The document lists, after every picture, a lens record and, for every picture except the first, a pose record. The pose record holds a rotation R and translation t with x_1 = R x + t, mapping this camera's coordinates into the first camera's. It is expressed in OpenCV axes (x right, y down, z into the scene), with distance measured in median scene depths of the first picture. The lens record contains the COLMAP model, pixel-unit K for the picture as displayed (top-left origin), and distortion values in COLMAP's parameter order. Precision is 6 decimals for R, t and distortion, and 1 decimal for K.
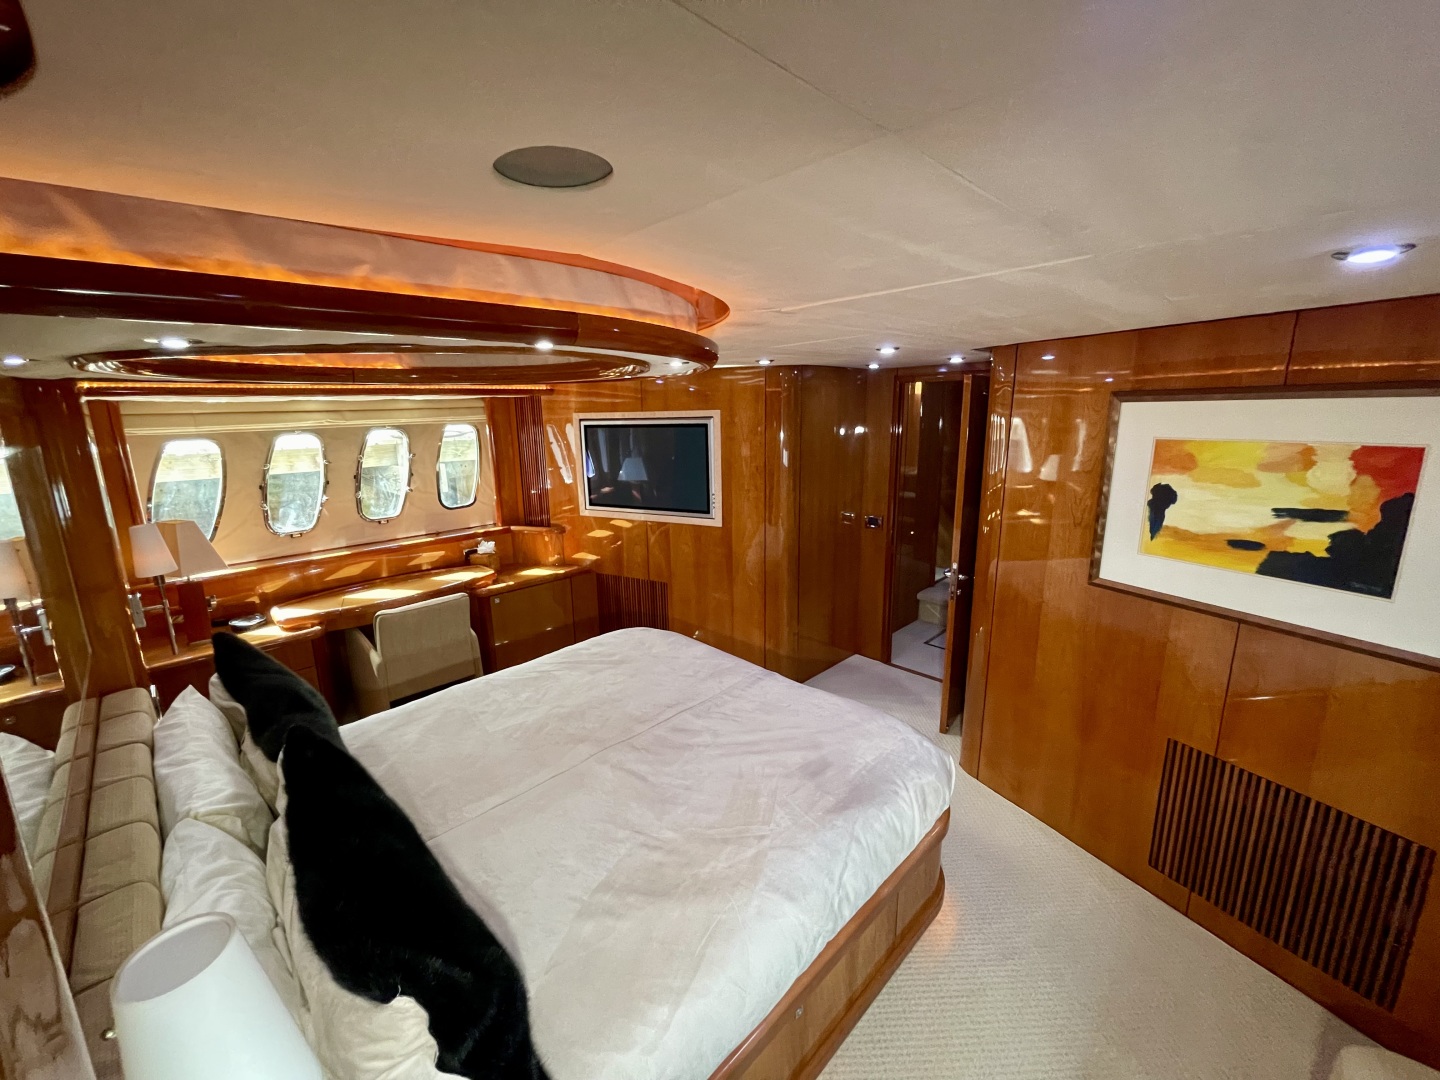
lens RADIAL K [[613.3, 0, 720.0], [0, 613.3, 540.0], [0, 0, 1]] dist [0.001225, 0.000110]
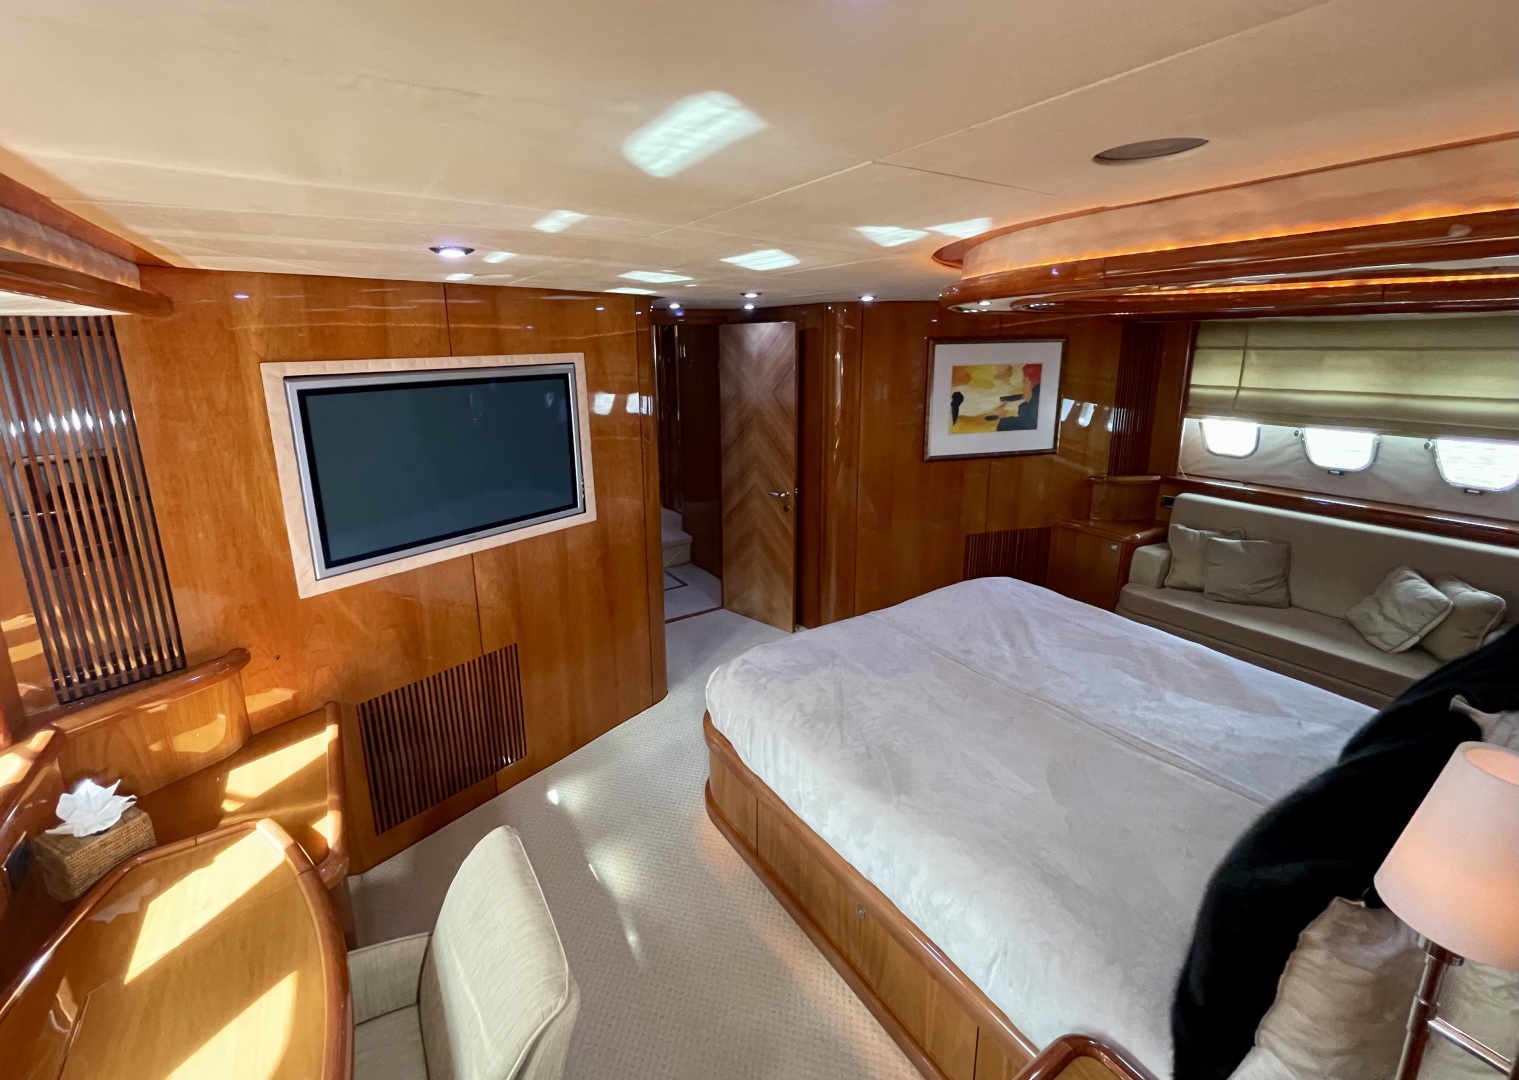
lens RADIAL K [[631.3, 0, 760.0], [0, 631.3, 493.4], [0, 0, 1]] dist [-0.002507, -0.000176]
pose [[0.208154, -0.210615, 0.955151, -1.165175], [0.219150, 0.961756, 0.164313, -0.233126], [-0.953229, 0.175118, 0.246350, 1.157764]]
